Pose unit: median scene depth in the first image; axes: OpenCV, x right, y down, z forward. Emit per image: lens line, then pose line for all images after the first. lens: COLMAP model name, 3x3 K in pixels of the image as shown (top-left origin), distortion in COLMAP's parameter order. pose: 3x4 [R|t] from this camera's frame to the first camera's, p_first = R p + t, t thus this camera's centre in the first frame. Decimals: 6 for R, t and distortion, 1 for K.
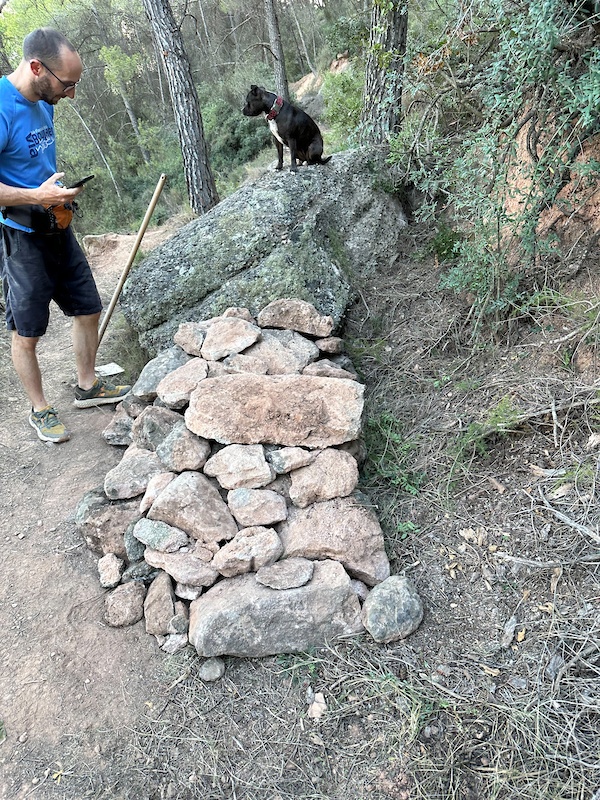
lens RADIAL K [[538.7, 0, 300.0], [0, 538.7, 400.0], [0, 0, 1]] dist [-0.011075, -0.007019]
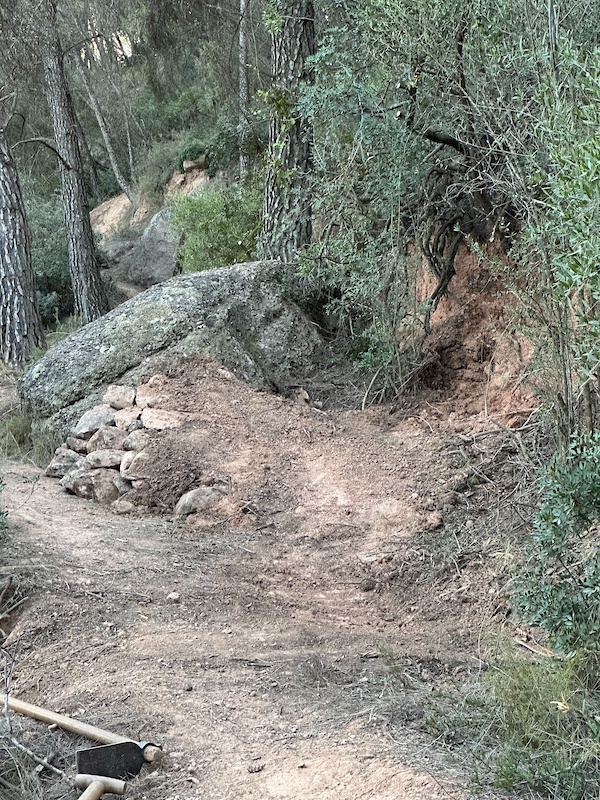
lens RADIAL K [[1798.1, 0, 300.0], [0, 1798.1, 400.0], [0, 0, 1]] dist [-0.993672, 18.029868]
pose [[0.989582, 0.010260, 0.143606, -0.278691], [0.051472, 0.906320, -0.419445, 1.077416], [-0.134456, 0.422467, 0.896350, -1.711827]]
